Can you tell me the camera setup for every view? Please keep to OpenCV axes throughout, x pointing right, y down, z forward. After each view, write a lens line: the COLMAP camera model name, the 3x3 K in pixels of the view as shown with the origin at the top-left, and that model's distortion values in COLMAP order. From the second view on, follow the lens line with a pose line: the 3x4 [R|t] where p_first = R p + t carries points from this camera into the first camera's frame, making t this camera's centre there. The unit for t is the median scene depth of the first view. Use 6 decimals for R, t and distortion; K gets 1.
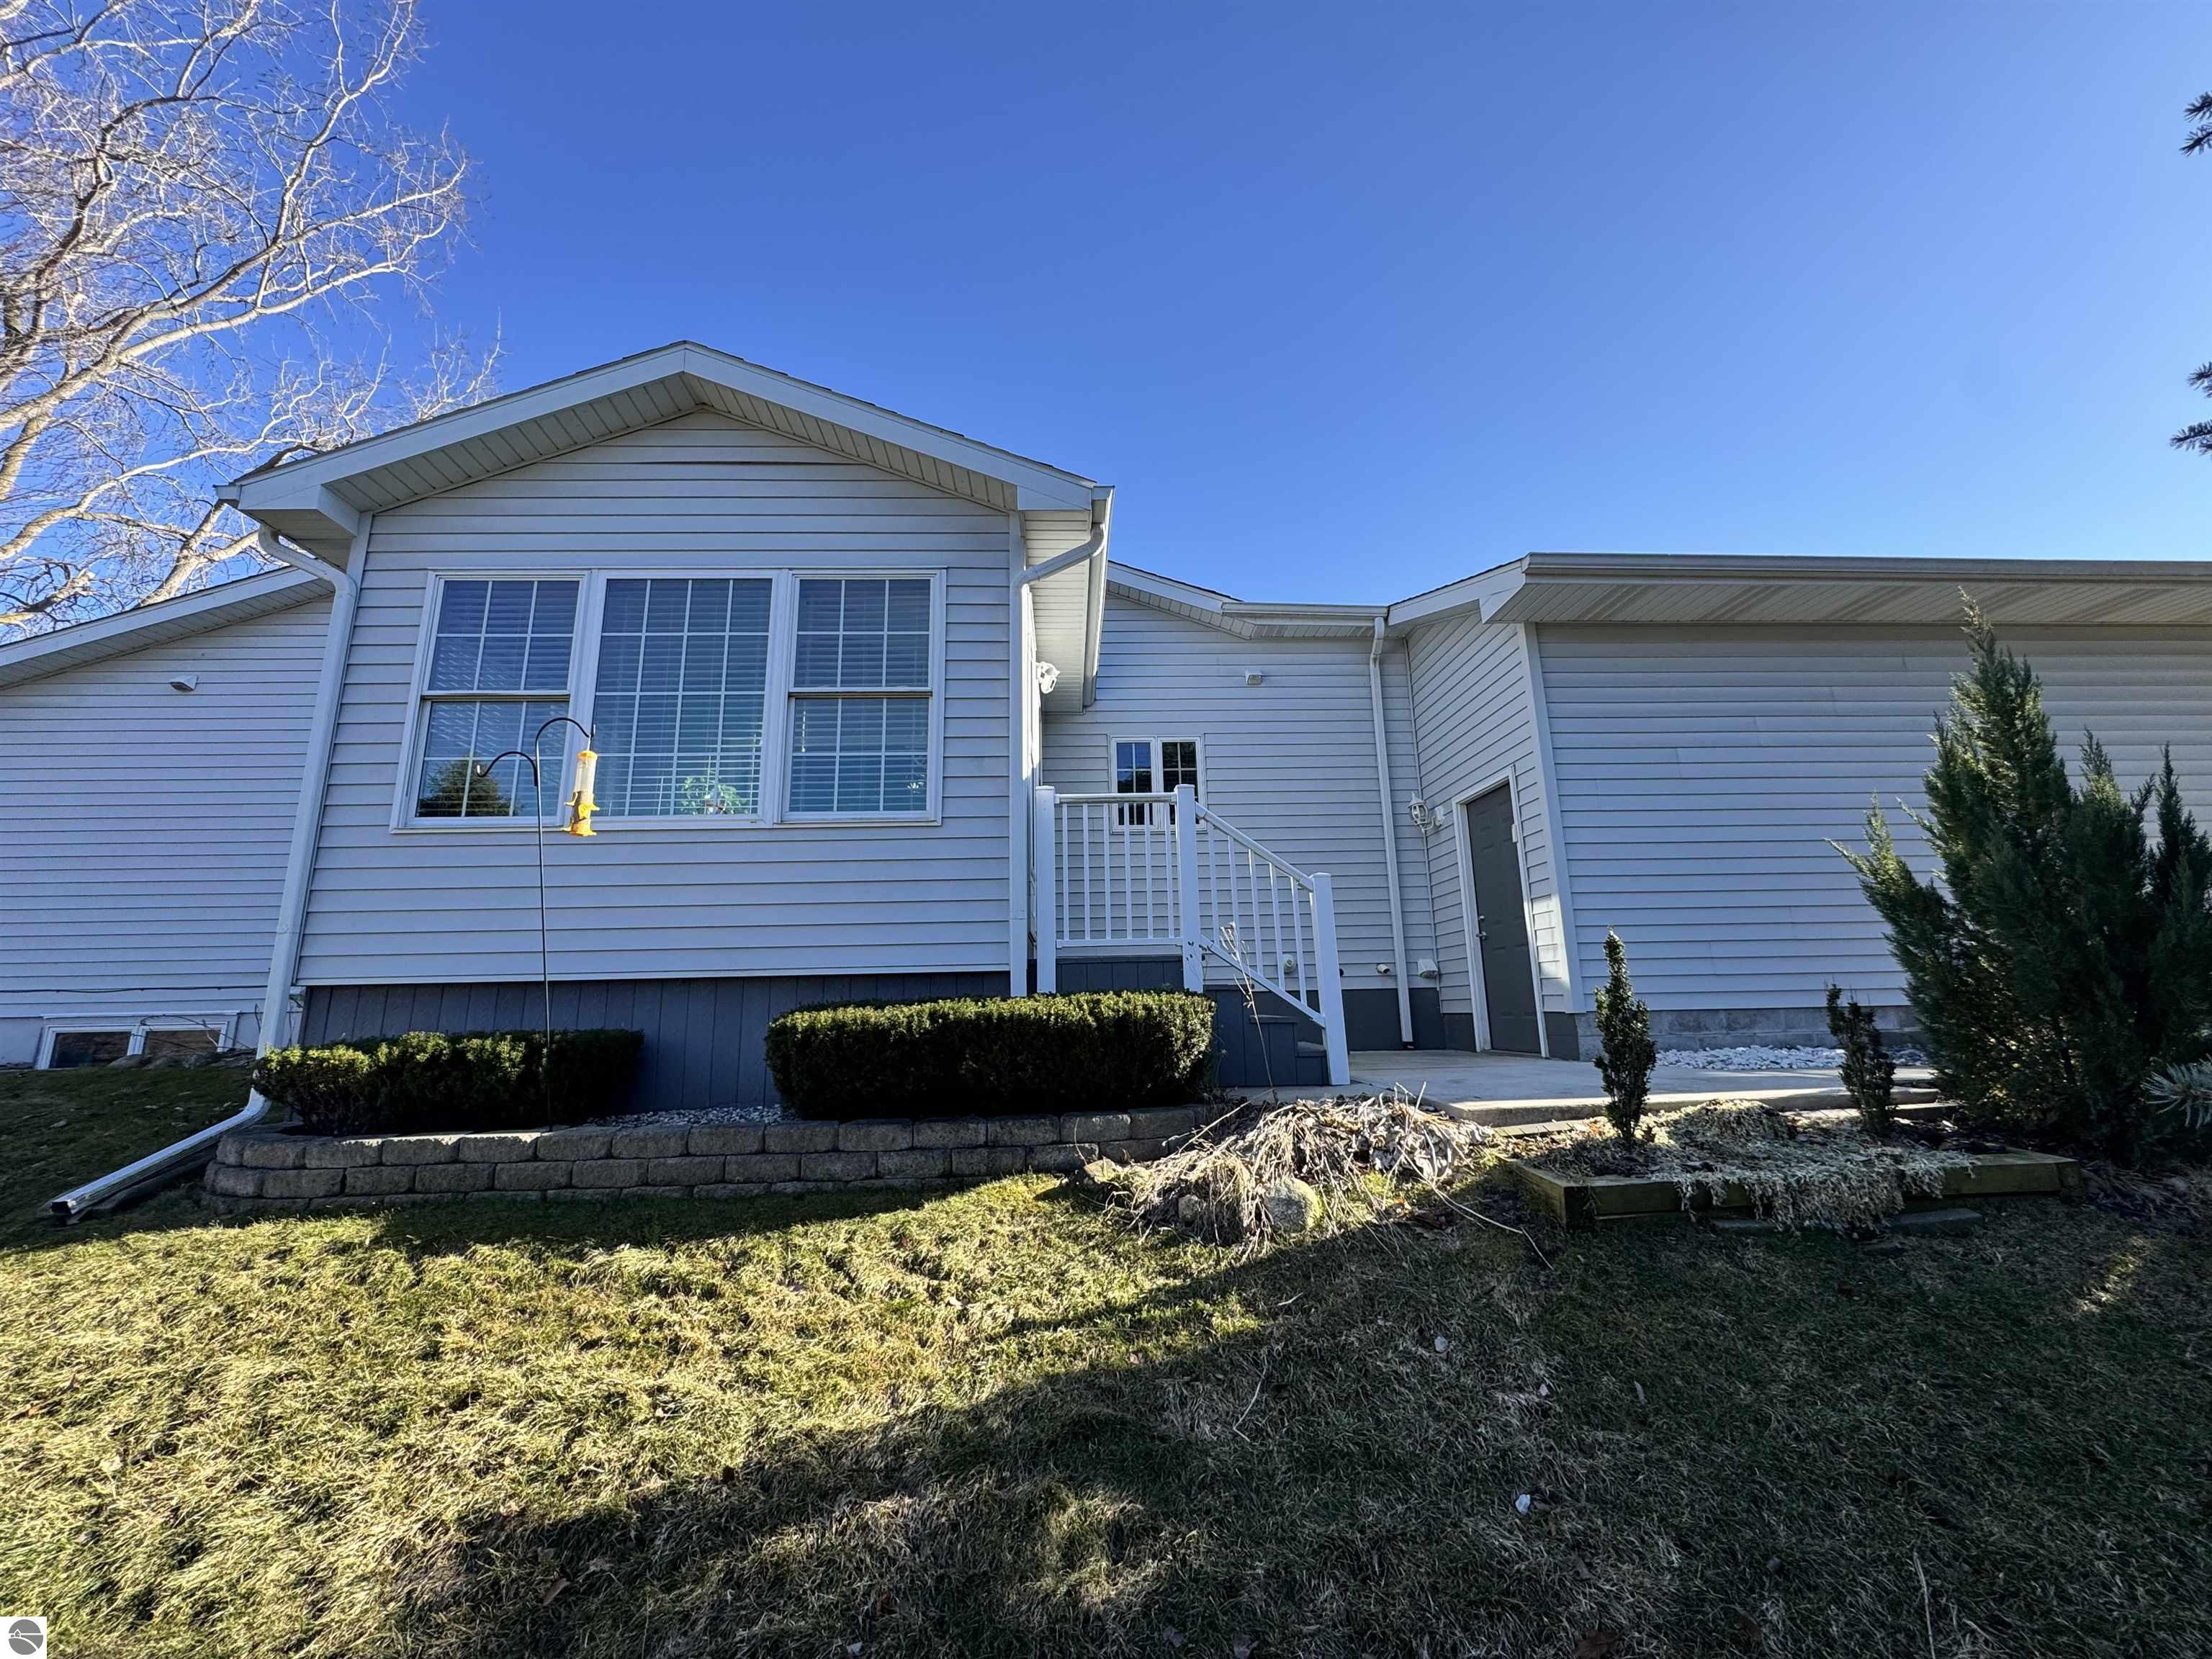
lens RADIAL K [[882.0, 0, 1100.5], [0, 882.0, 828.1], [0, 0, 1]] dist [-0.003099, -0.000394]
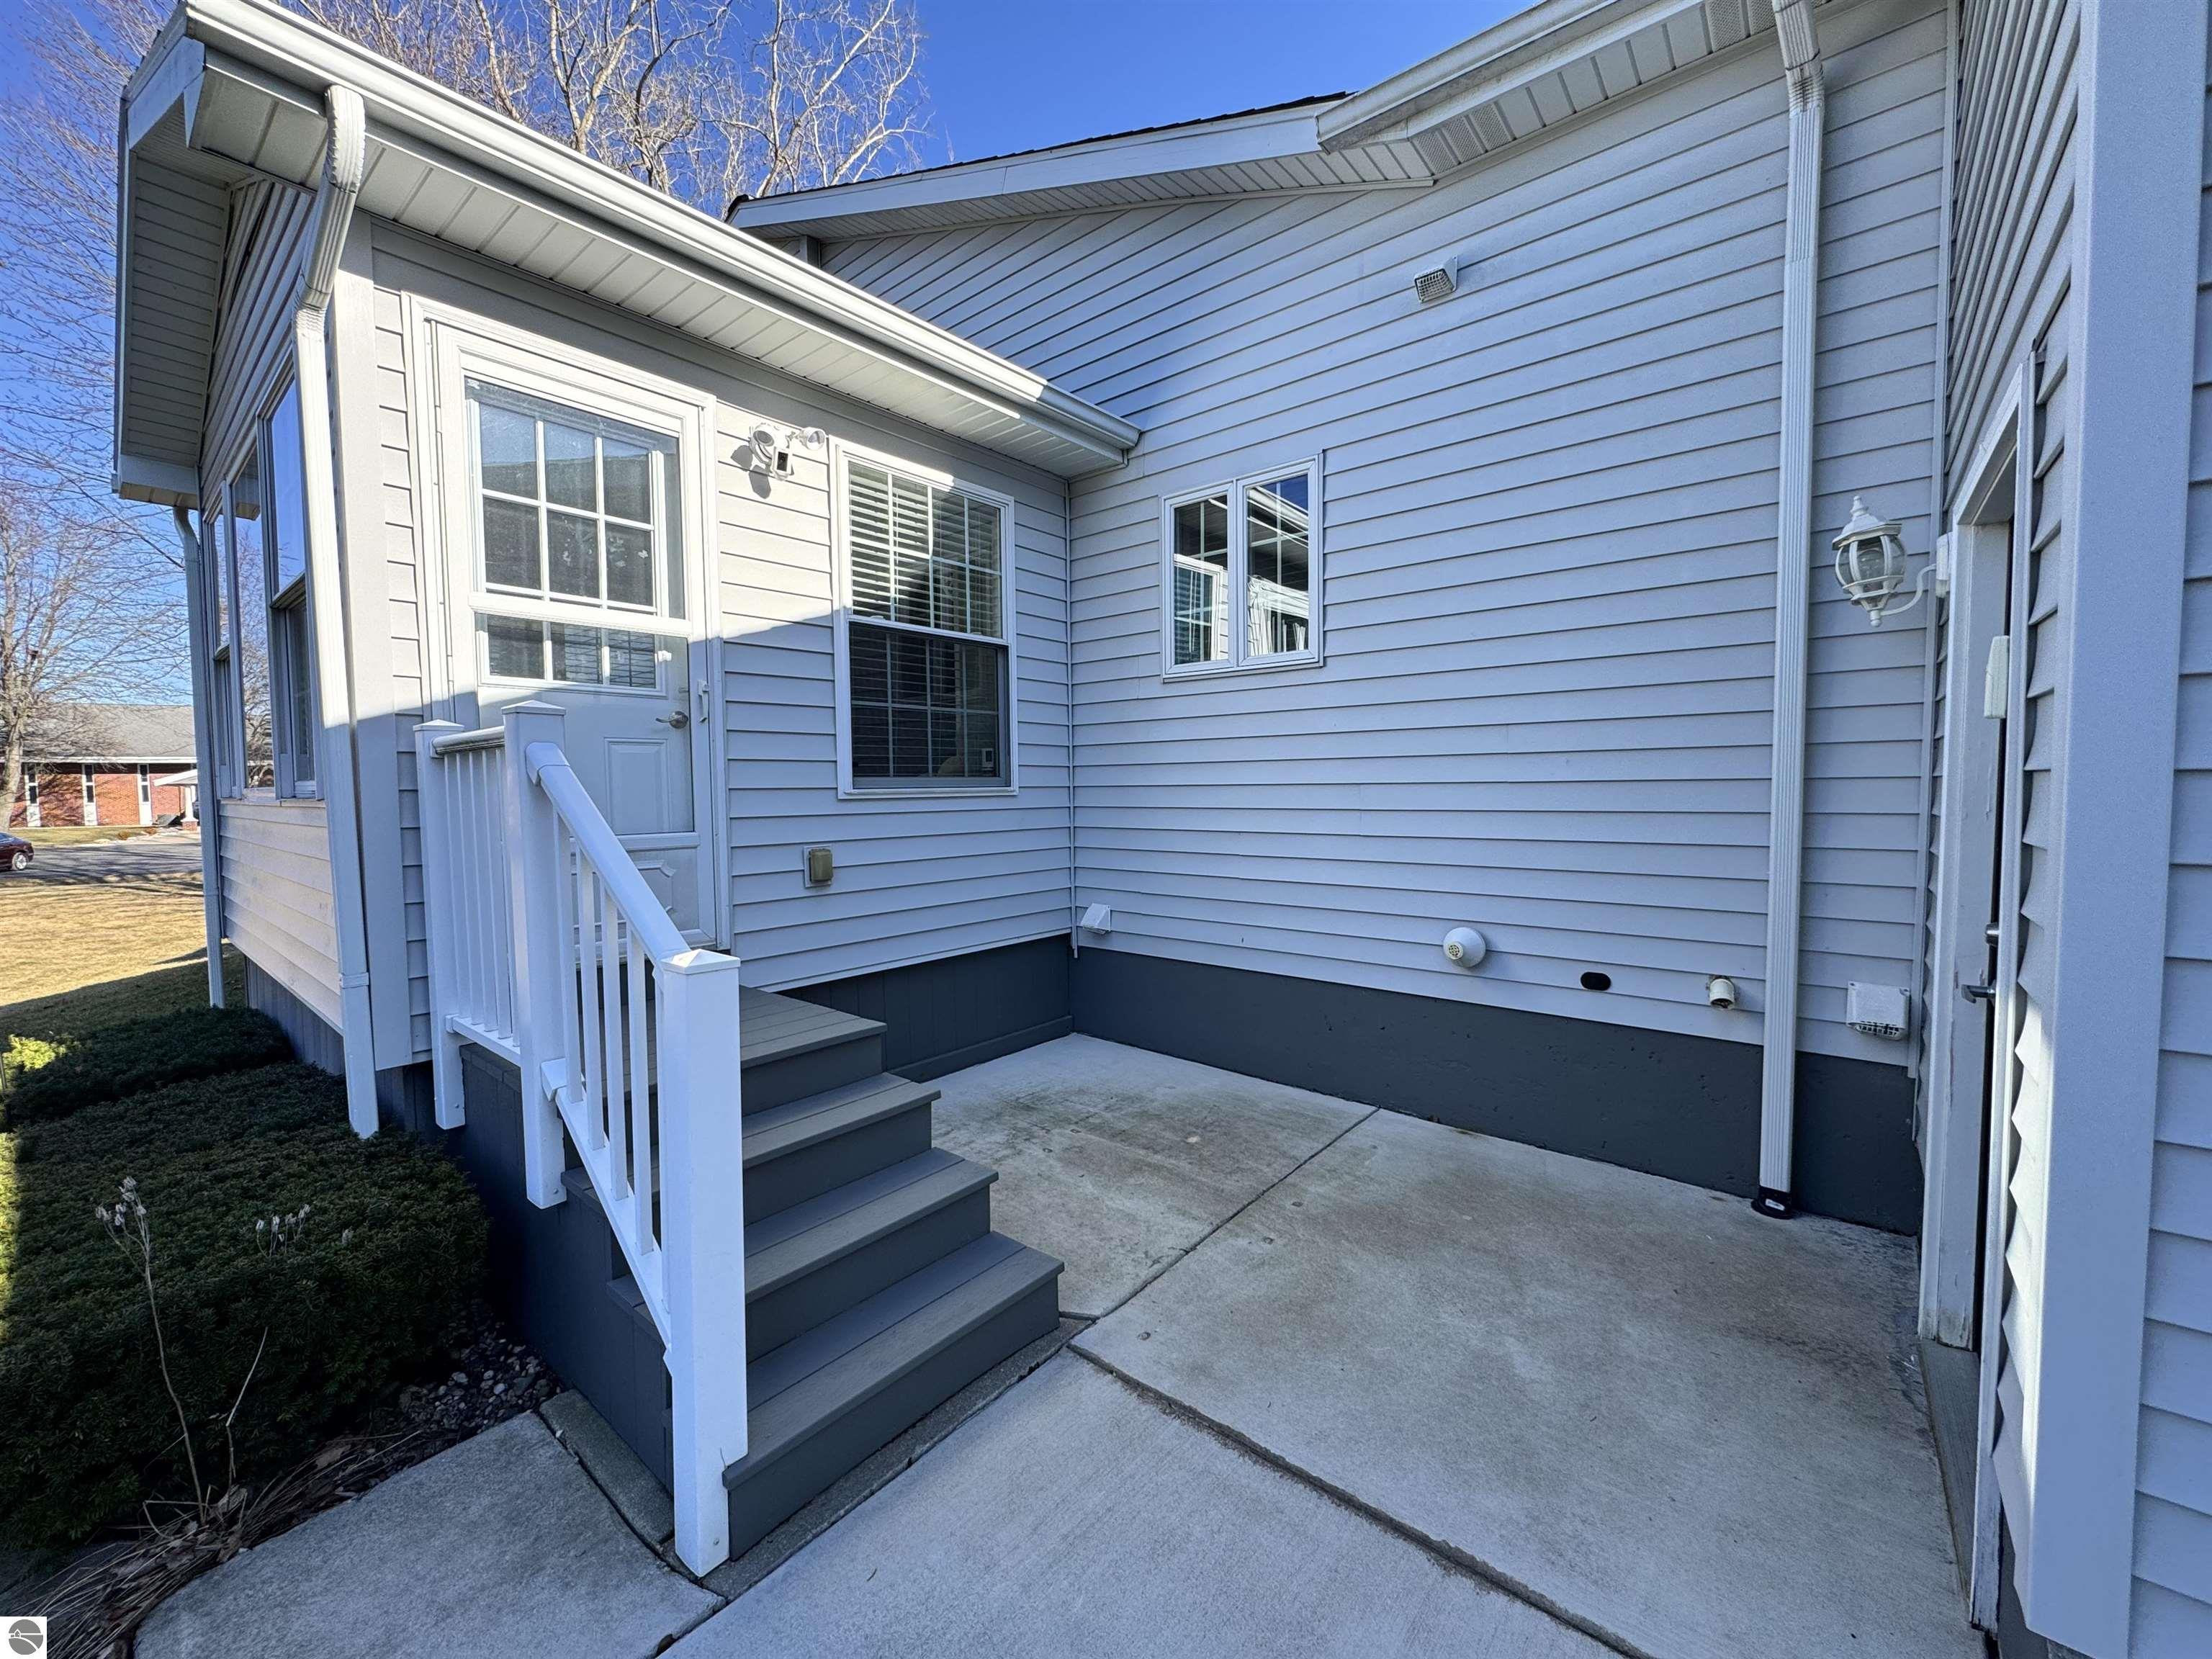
lens RADIAL K [[882.0, 0, 1104.9], [0, 882.0, 821.5], [0, 0, 1]] dist [-0.003099, -0.000394]
pose [[0.743903, 0.039590, -0.667114, 0.364525], [0.137759, 0.967720, 0.211045, -0.030931], [0.653935, -0.248897, 0.714436, 0.550421]]
